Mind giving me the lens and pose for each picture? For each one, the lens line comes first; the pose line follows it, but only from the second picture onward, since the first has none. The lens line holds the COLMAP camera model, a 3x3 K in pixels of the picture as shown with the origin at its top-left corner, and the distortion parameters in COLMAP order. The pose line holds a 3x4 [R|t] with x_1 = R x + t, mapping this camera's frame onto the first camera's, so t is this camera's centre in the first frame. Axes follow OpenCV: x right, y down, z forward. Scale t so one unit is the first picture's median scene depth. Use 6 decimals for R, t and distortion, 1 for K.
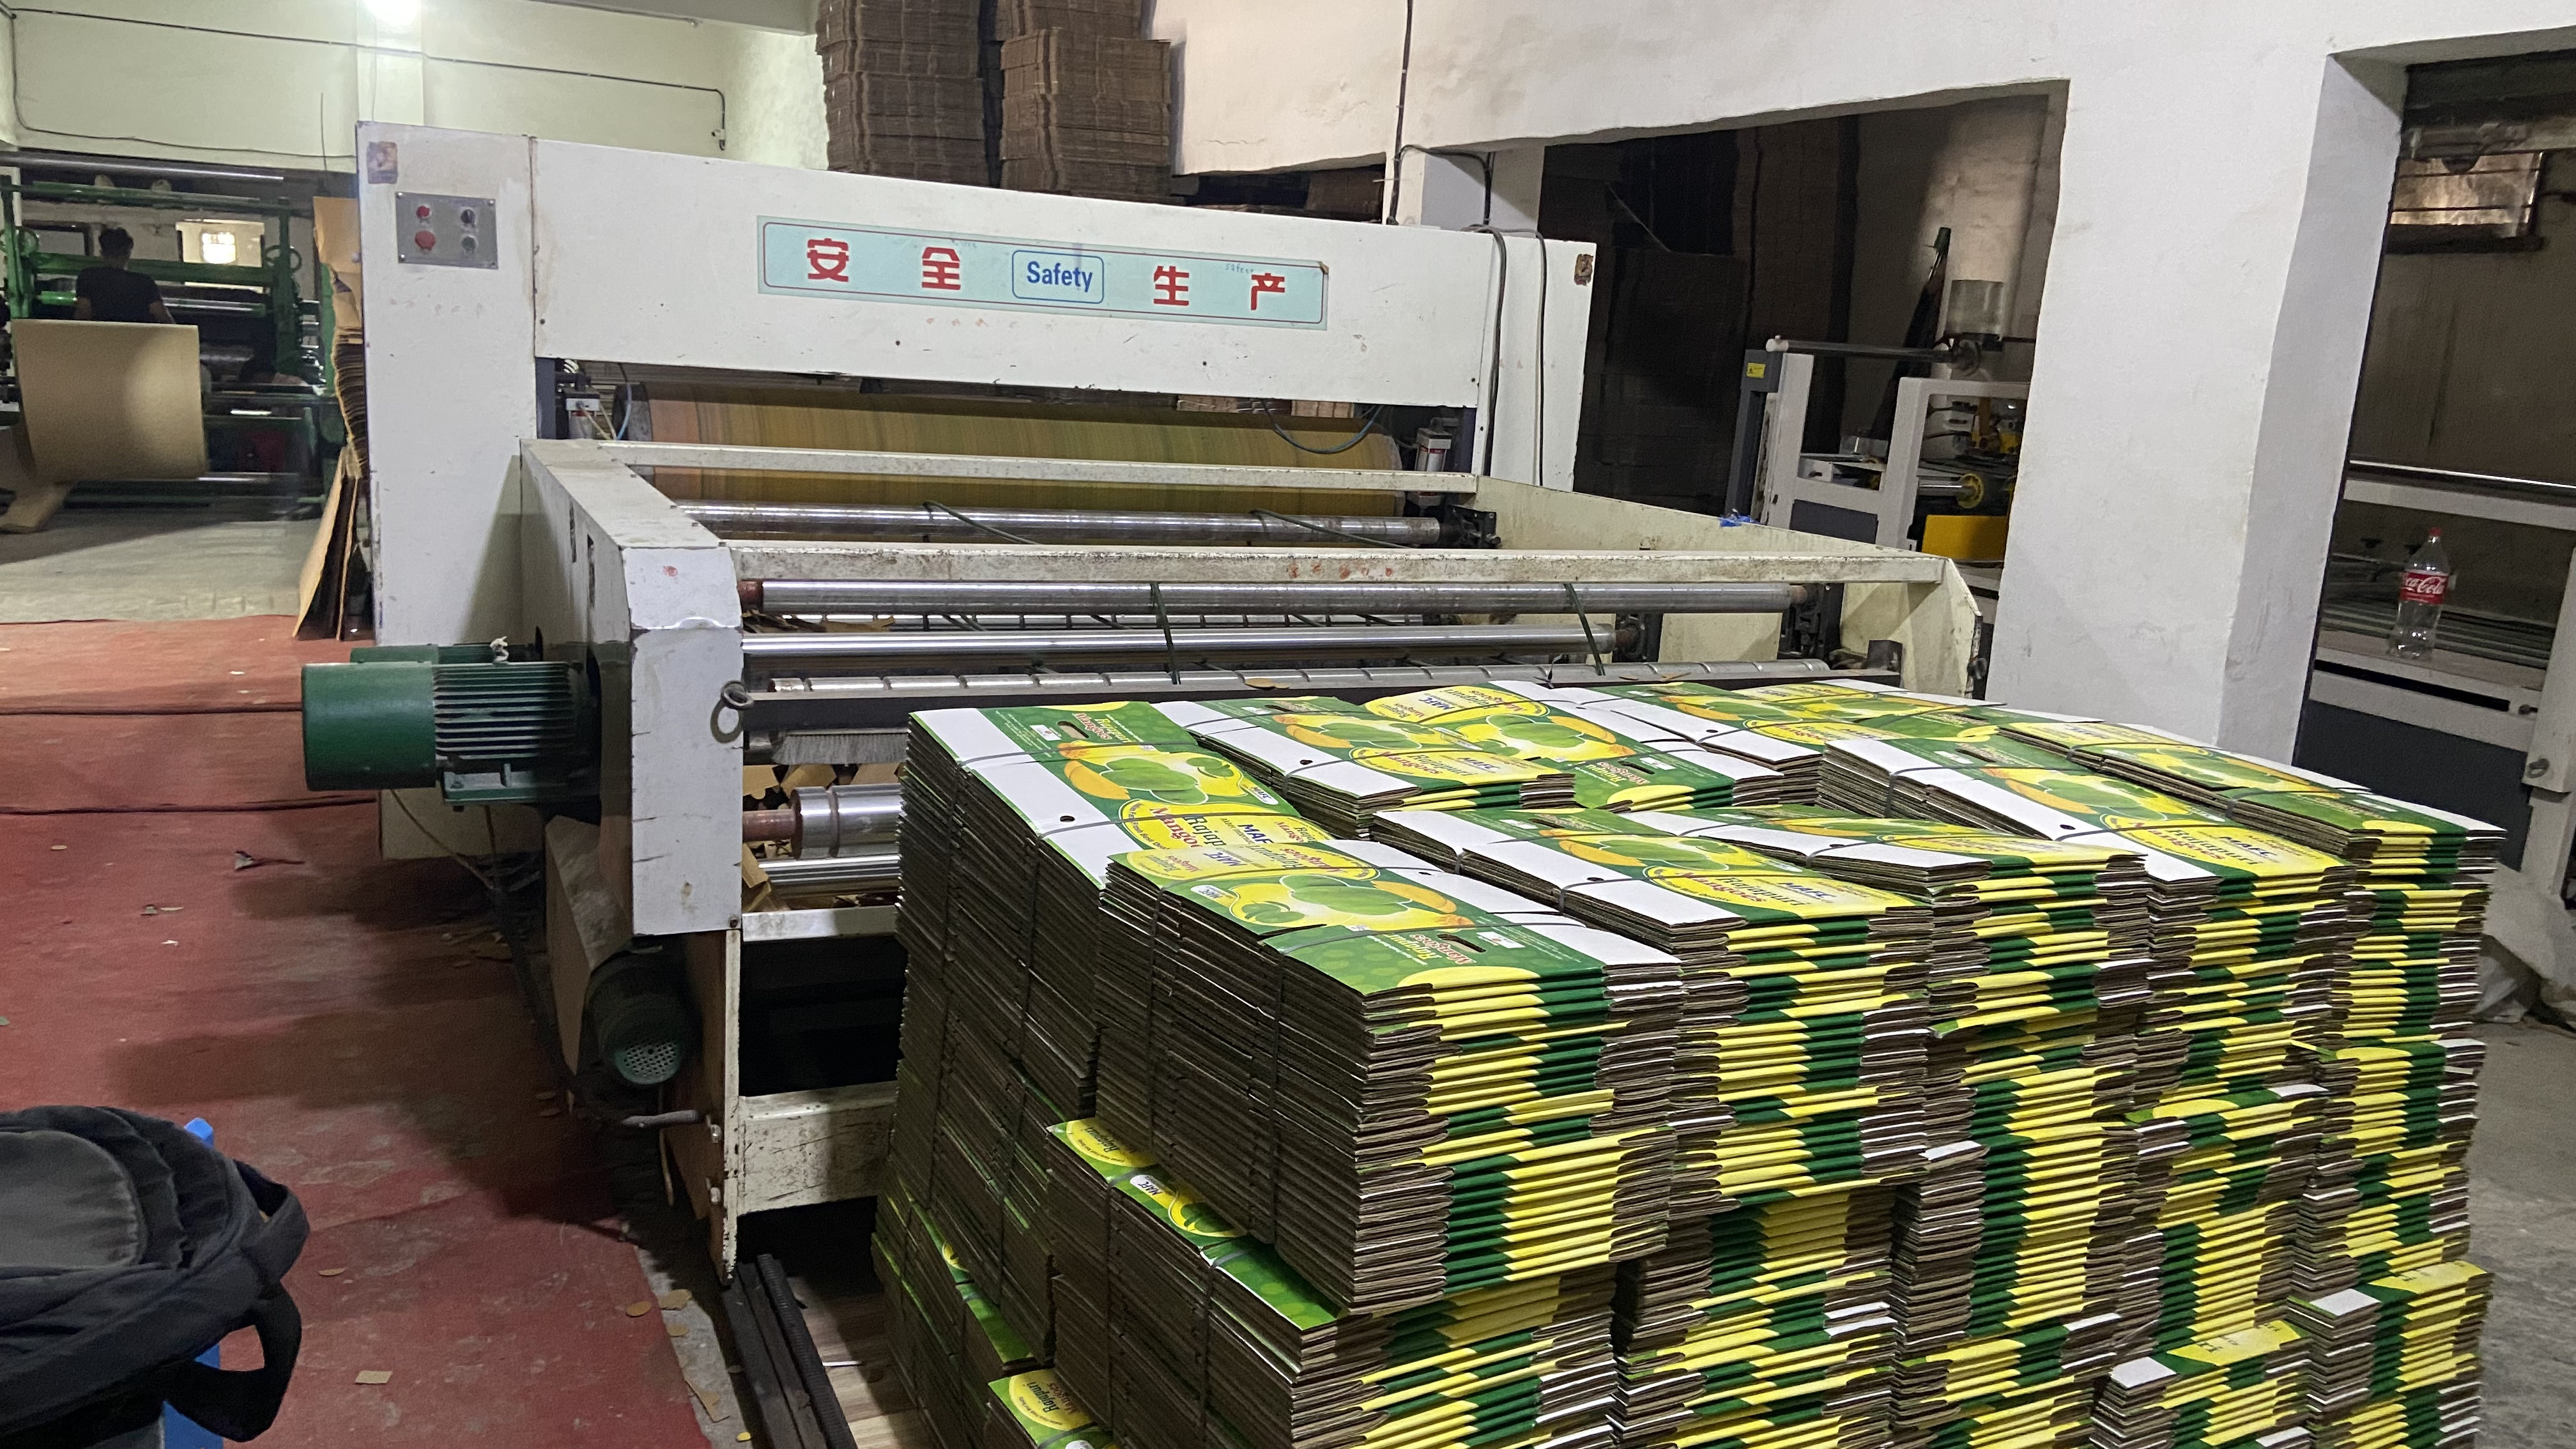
lens RADIAL K [[1955.3, 0, 1298.8], [0, 1955.3, 730.7], [0, 0, 1]] dist [0.093864, -0.119536]
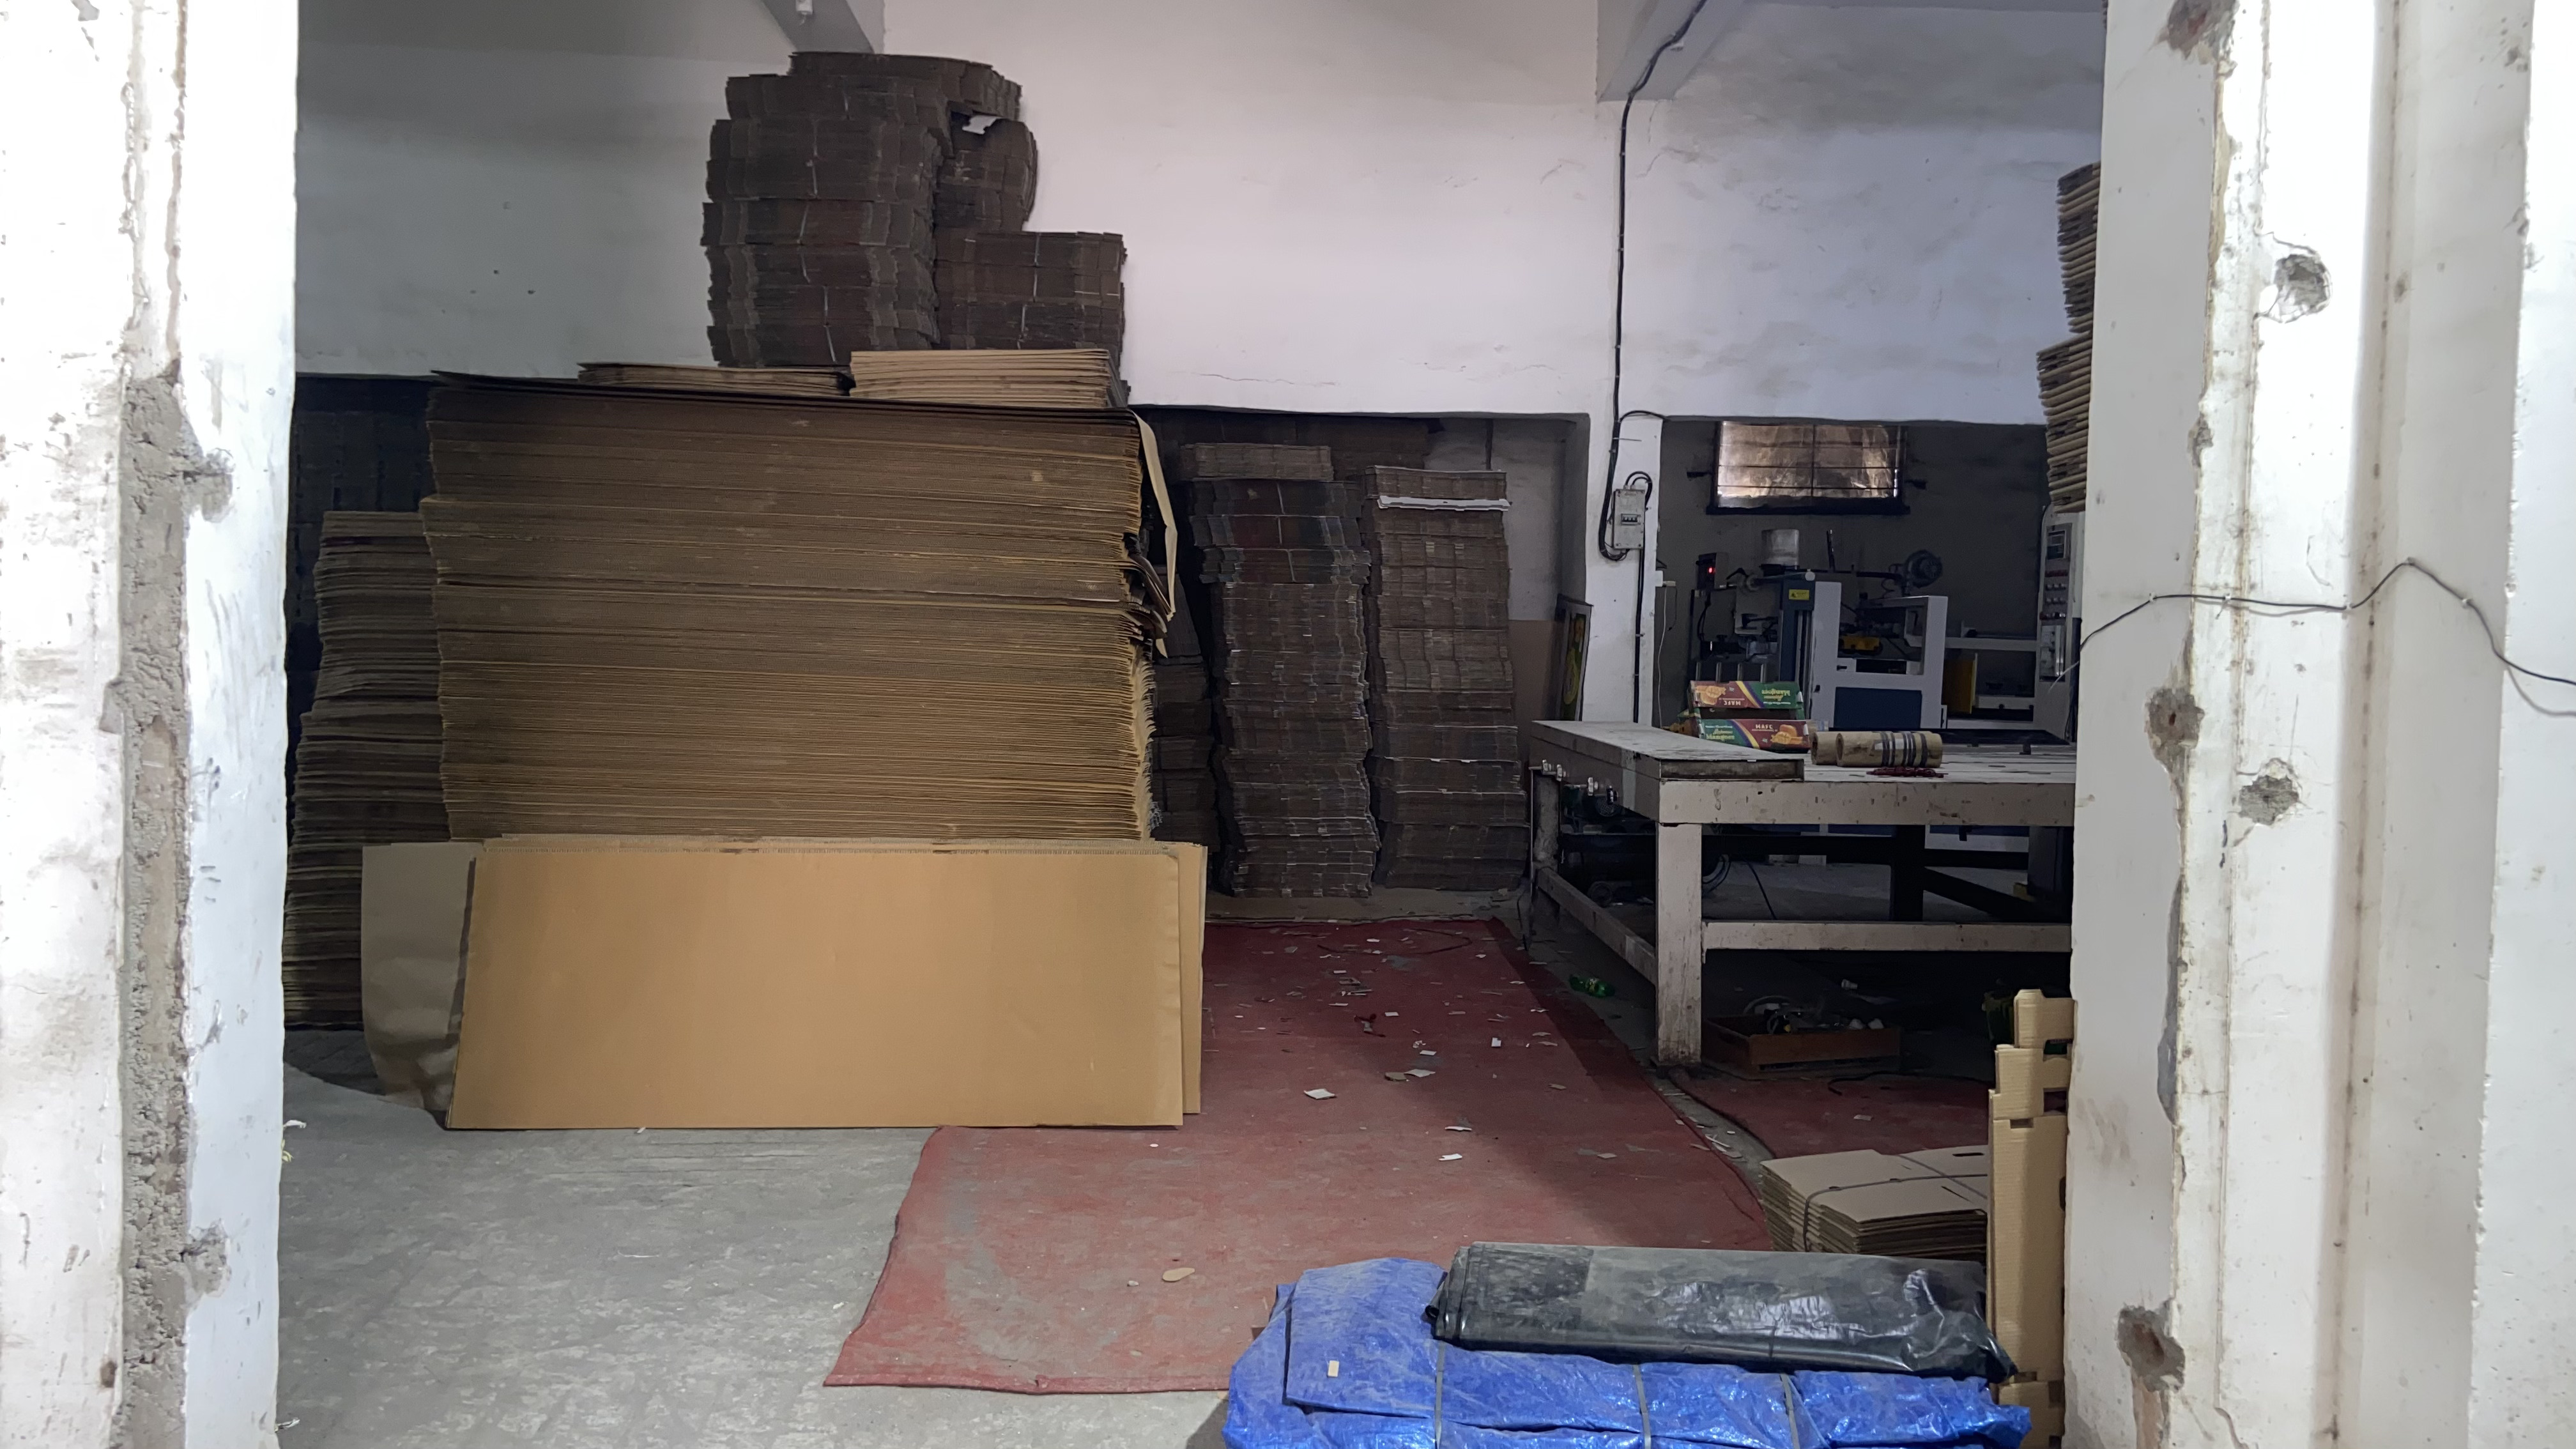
lens RADIAL K [[1955.3, 0, 1284.6], [0, 1955.3, 722.7], [0, 0, 1]] dist [0.093864, -0.119536]
pose [[0.387220, -0.093283, 0.917256, -1.788632], [0.193665, 0.980903, 0.018000, -0.300488], [-0.901418, 0.170670, 0.397890, 1.267477]]
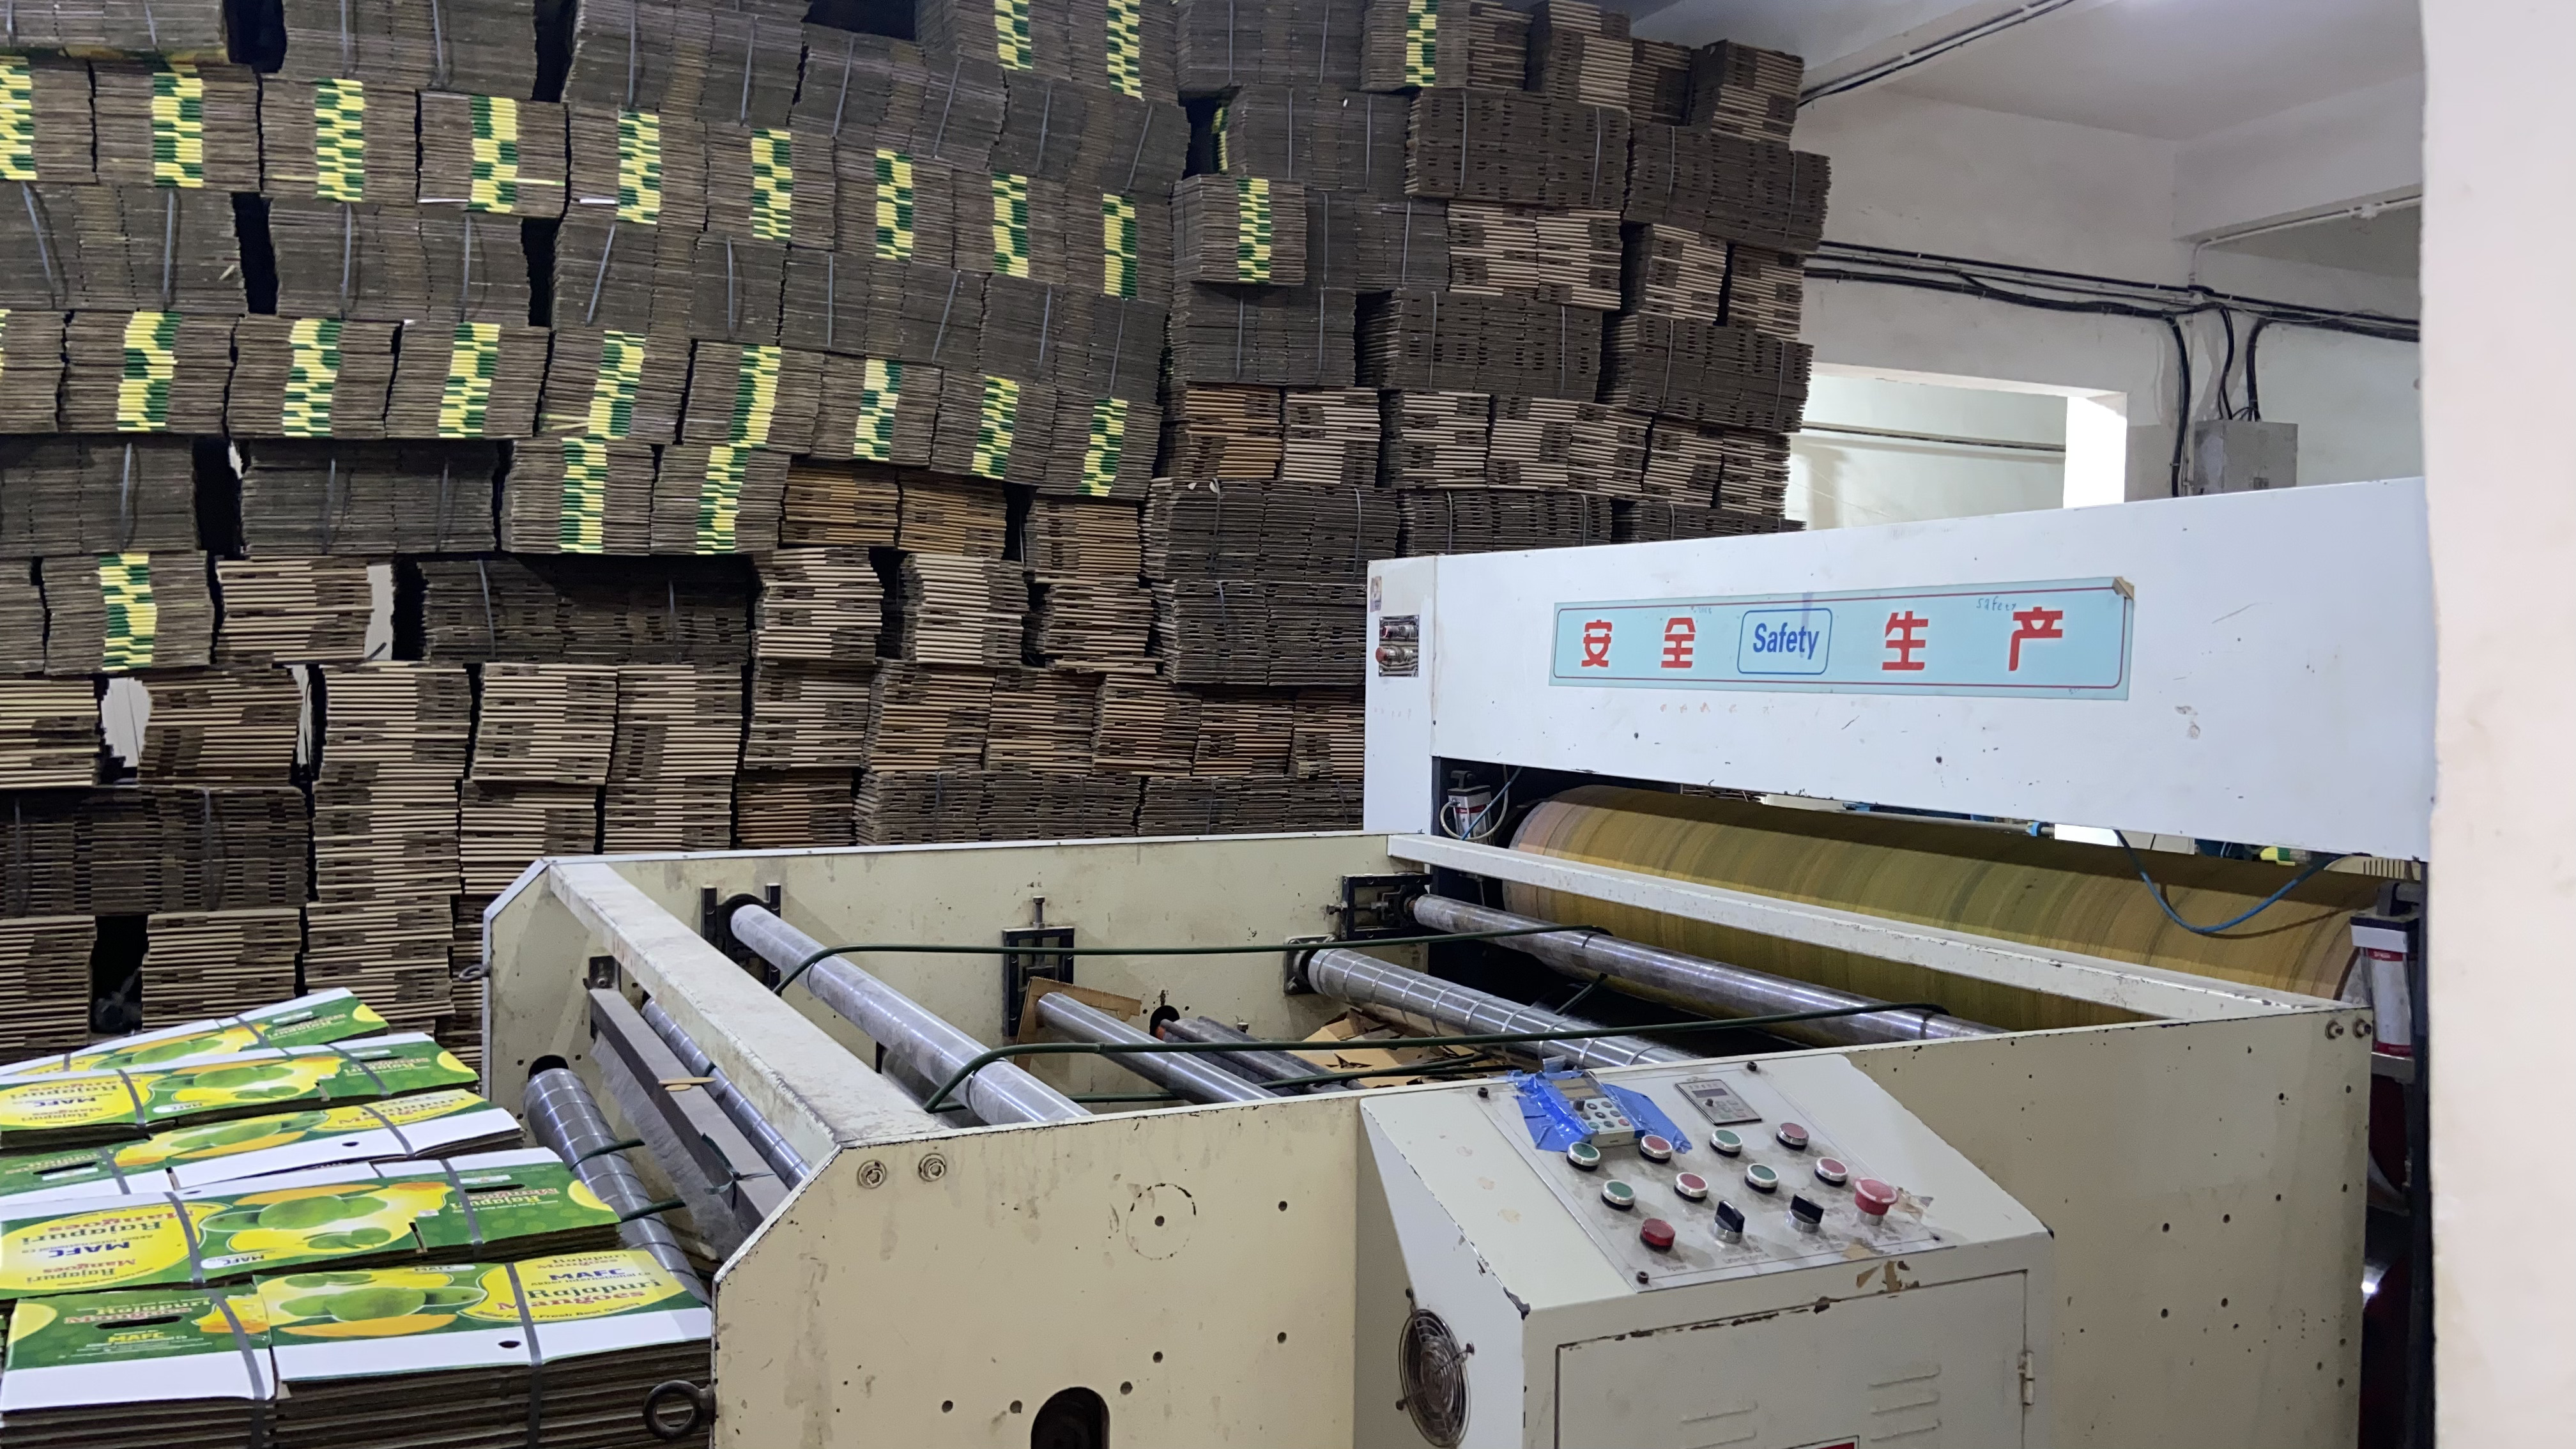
lens RADIAL K [[1955.3, 0, 1288.4], [0, 1955.3, 715.8], [0, 0, 1]] dist [0.093864, -0.119536]
pose [[-0.002752, -0.030967, -0.999517, 0.625797], [-0.206942, 0.977901, -0.029728, -0.154420], [0.978349, 0.206760, -0.009100, 0.885025]]
